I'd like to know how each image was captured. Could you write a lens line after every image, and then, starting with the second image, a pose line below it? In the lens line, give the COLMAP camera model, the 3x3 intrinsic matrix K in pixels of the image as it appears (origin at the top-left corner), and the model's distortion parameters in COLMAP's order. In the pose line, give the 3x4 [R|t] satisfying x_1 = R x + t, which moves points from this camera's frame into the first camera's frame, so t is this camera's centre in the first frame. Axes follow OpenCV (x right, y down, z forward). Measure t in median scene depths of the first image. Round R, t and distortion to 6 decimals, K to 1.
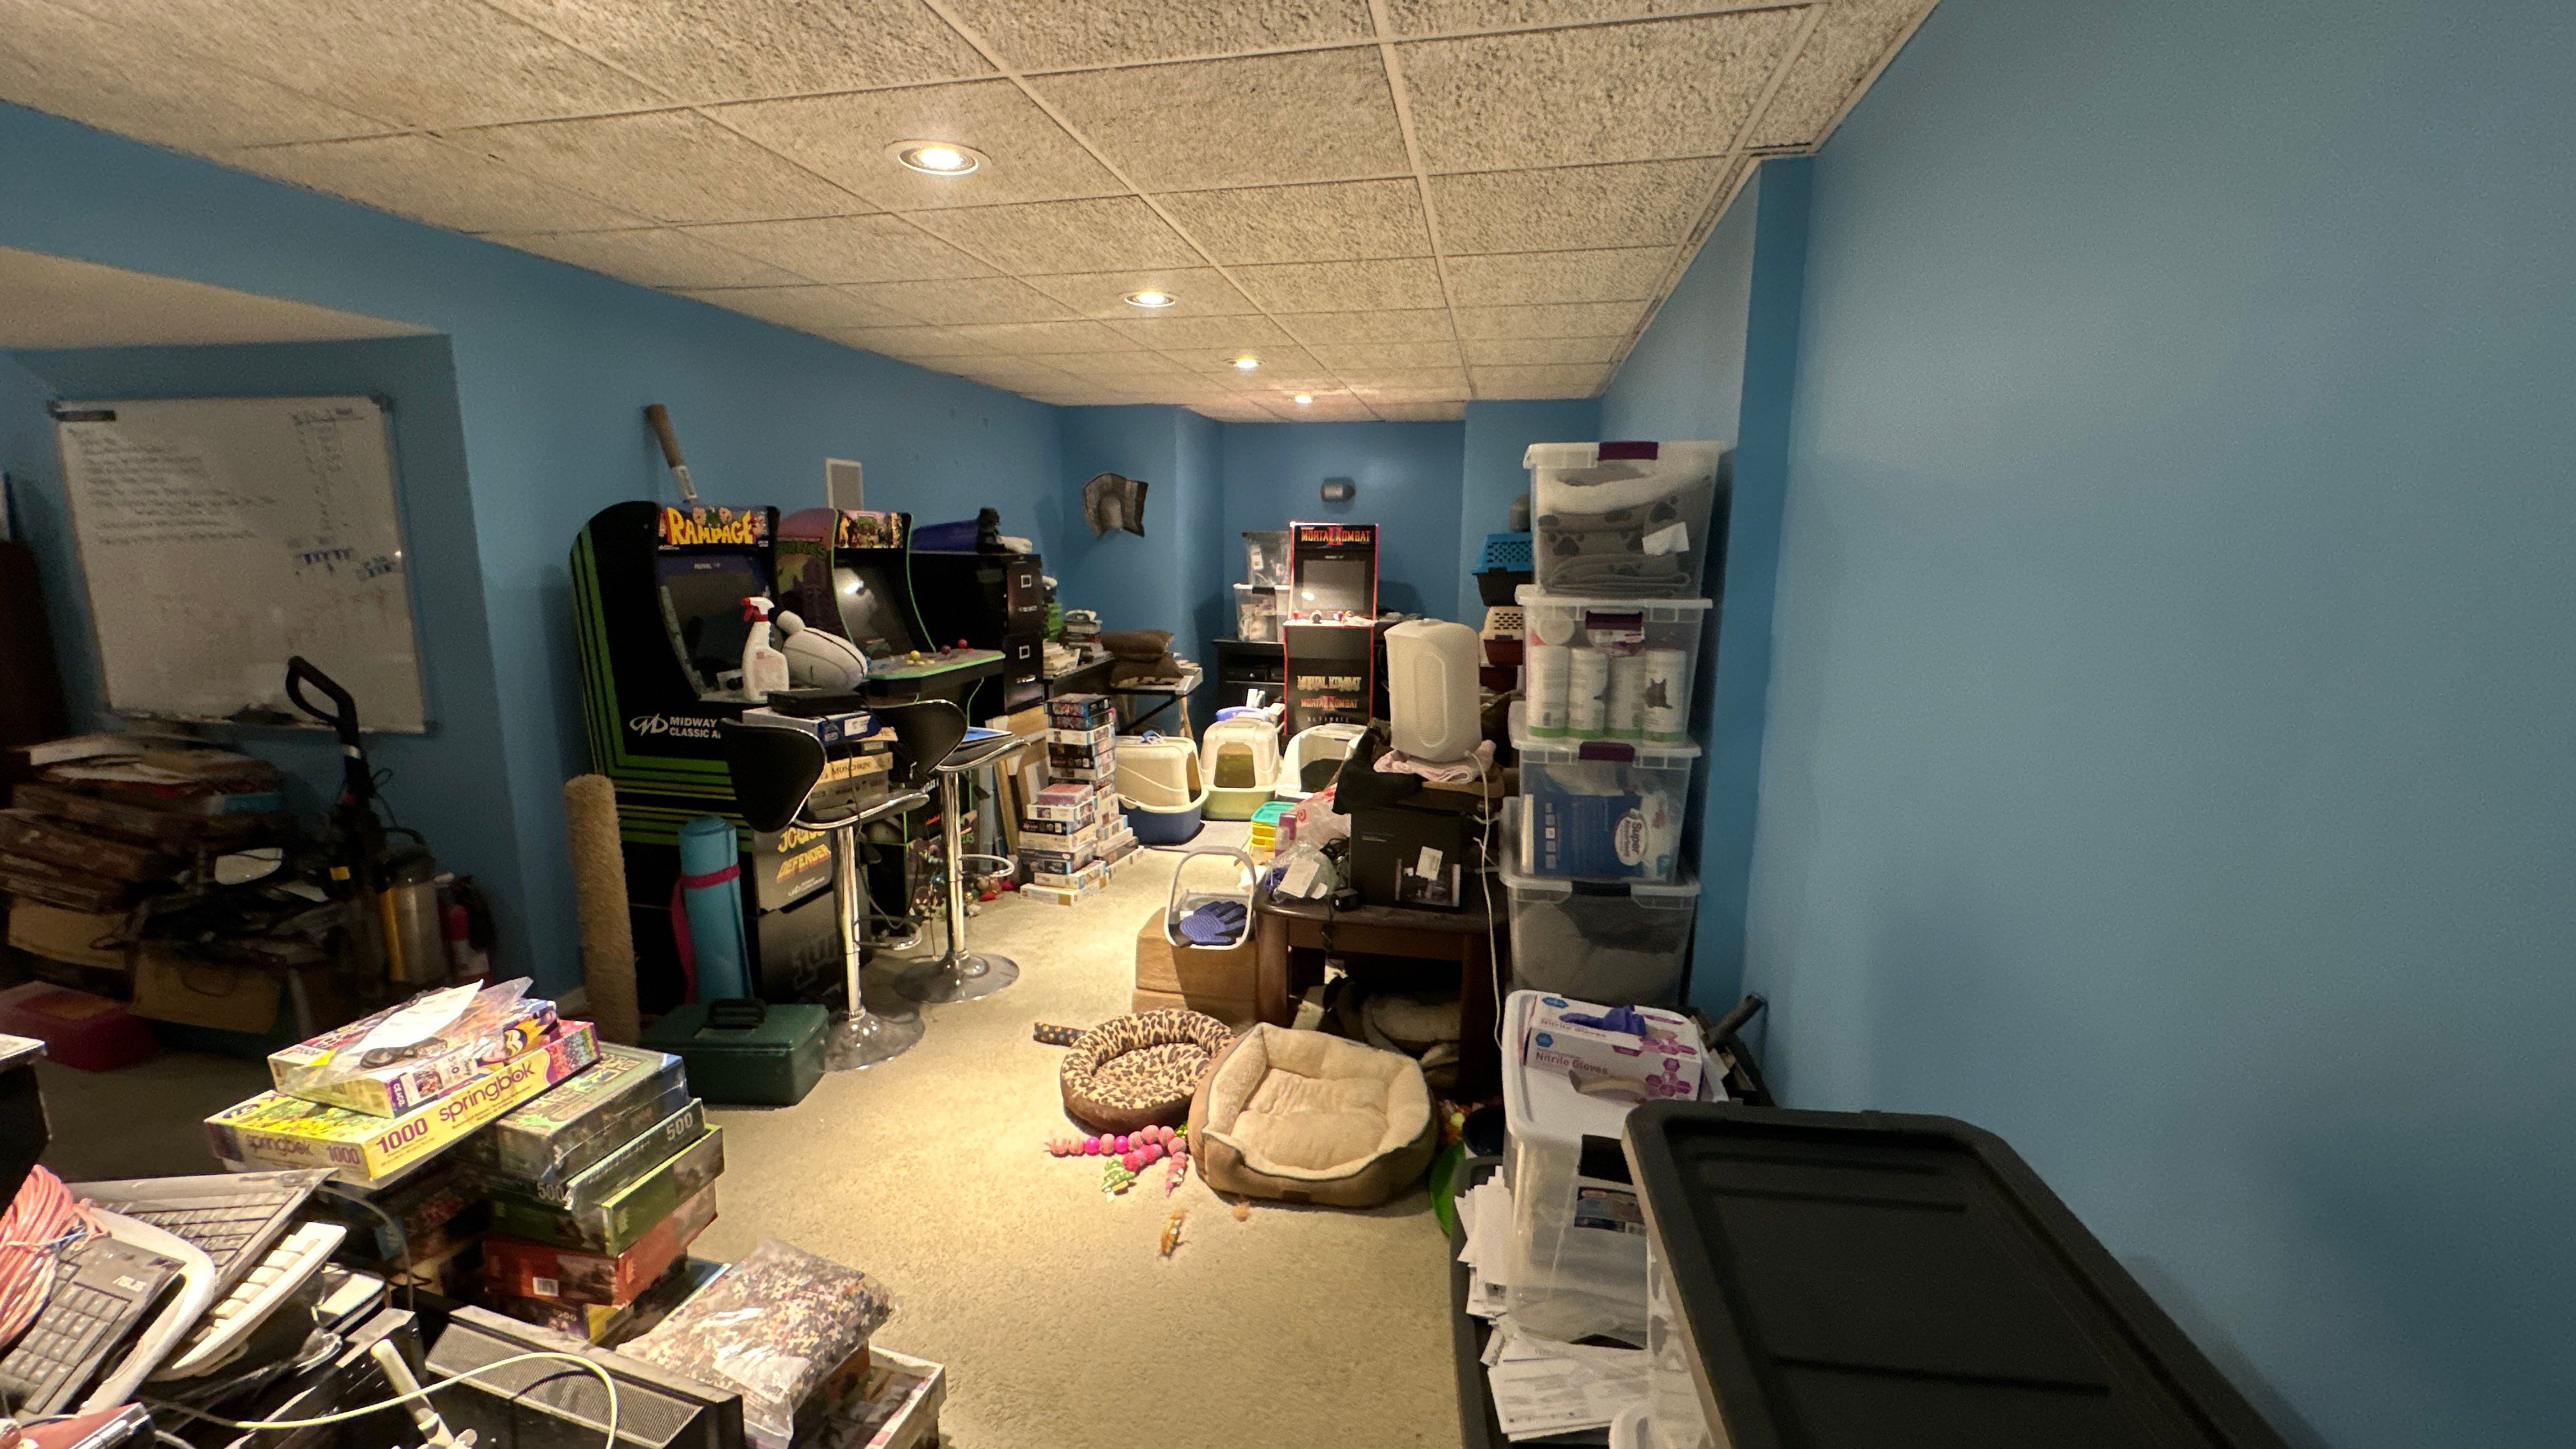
lens RADIAL K [[1024.4, 0, 1279.9], [0, 1024.4, 711.1], [0, 0, 1]] dist [-0.004566, 0.000922]
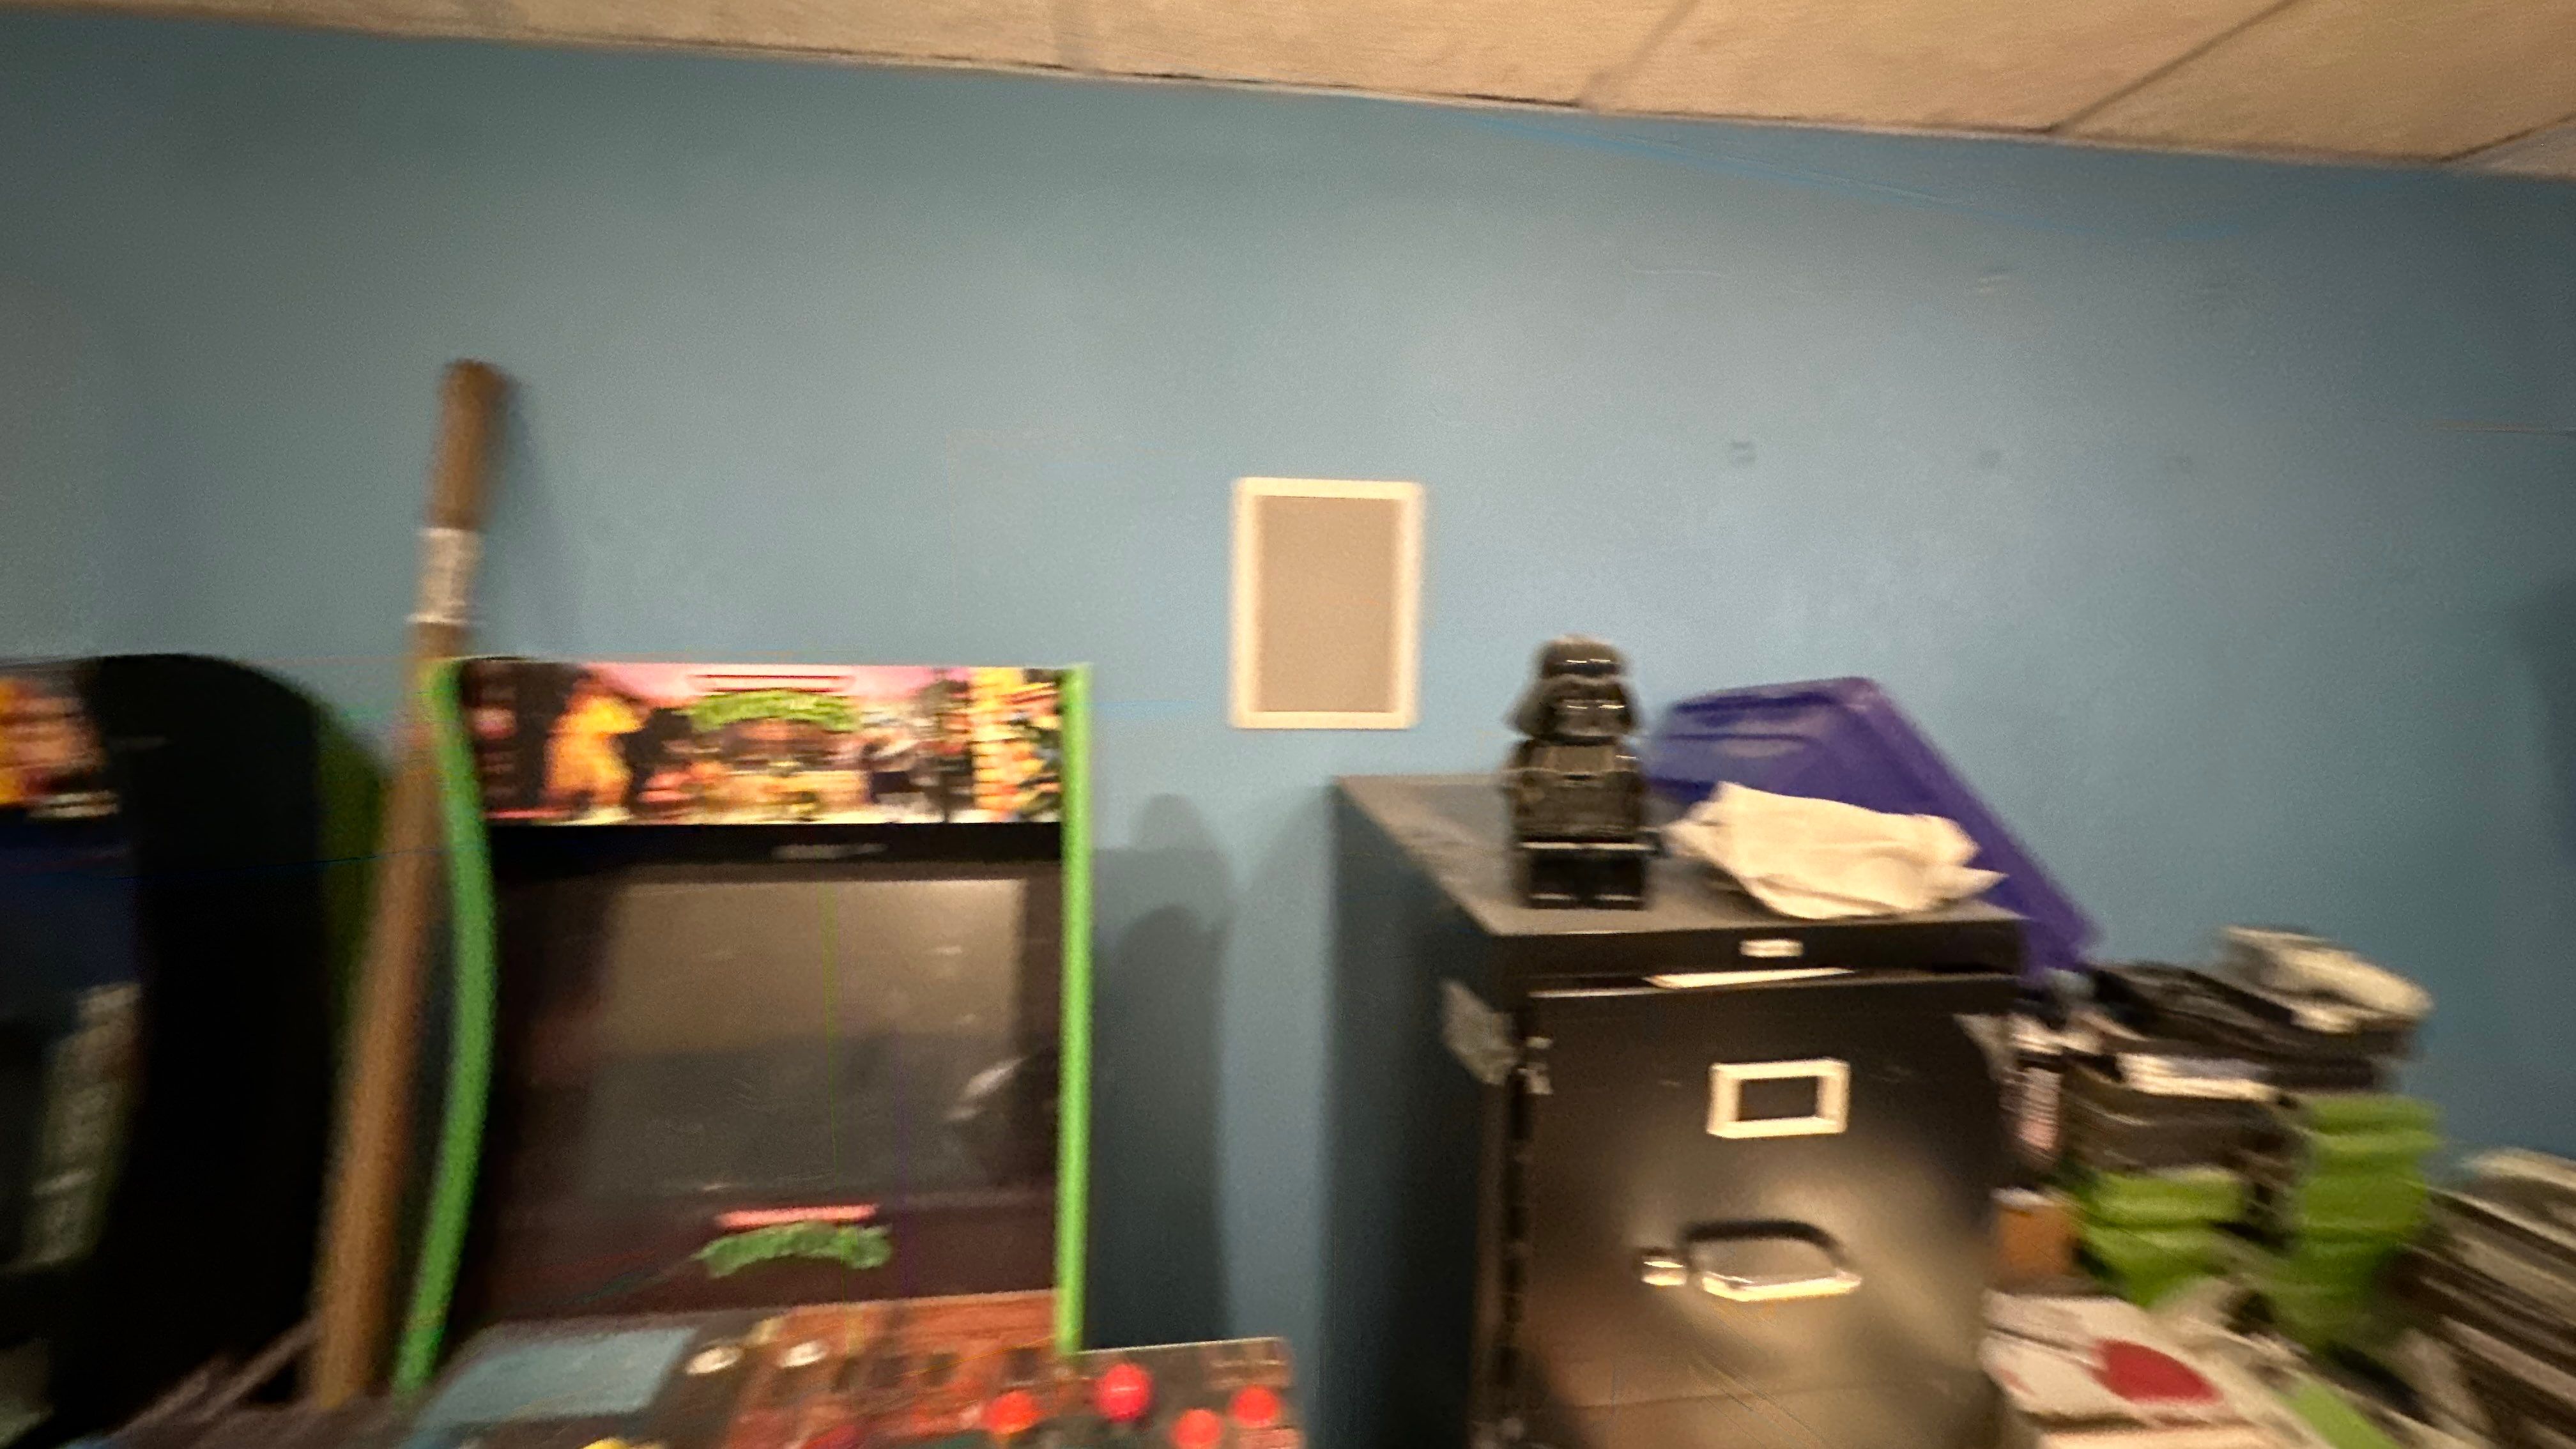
lens RADIAL K [[1024.4, 0, 1282.4], [0, 1024.4, 715.4], [0, 0, 1]] dist [-0.004566, 0.000922]
pose [[0.322095, 0.086585, -0.942739, -0.151314], [-0.167615, 0.985292, 0.033226, -0.205211], [0.931751, 0.147315, 0.331871, 1.005560]]
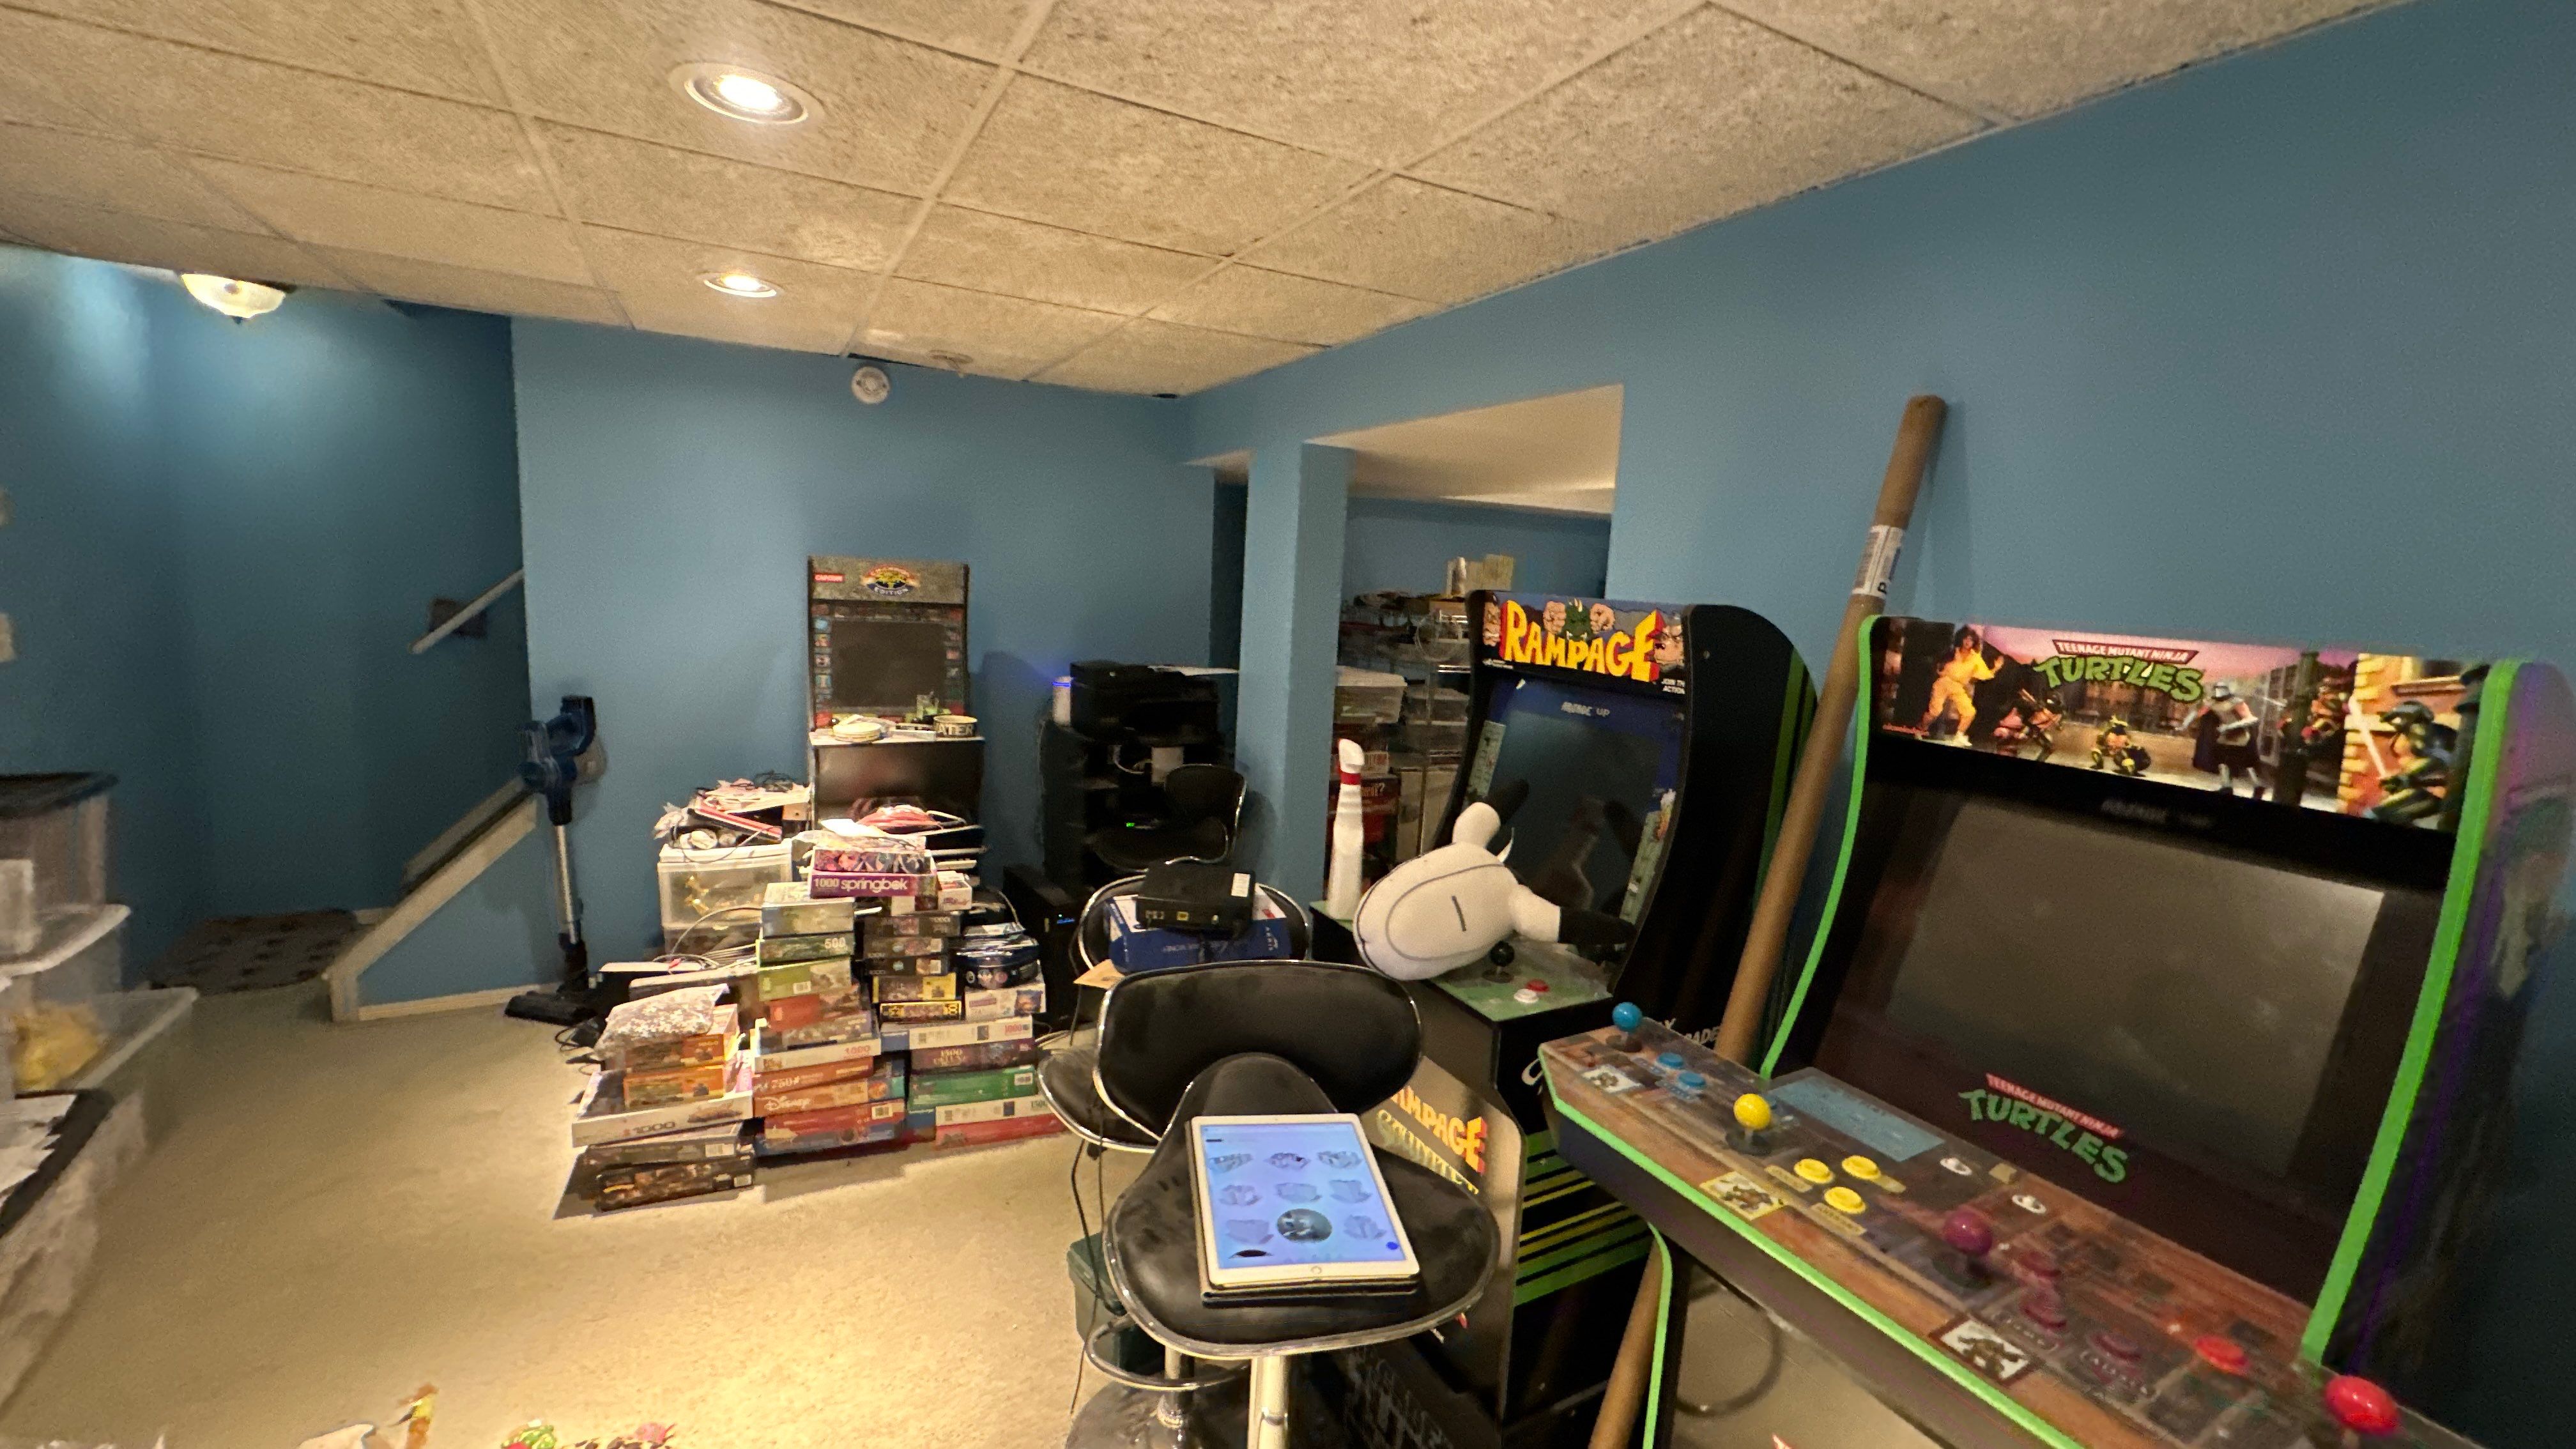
lens RADIAL K [[1024.4, 0, 1291.1], [0, 1024.4, 720.3], [0, 0, 1]] dist [-0.004566, 0.000922]
pose [[-0.757775, 0.053837, -0.650291, -0.071887], [-0.160146, 0.950765, 0.265329, -0.204498], [0.632559, 0.305201, -0.711844, 1.031109]]
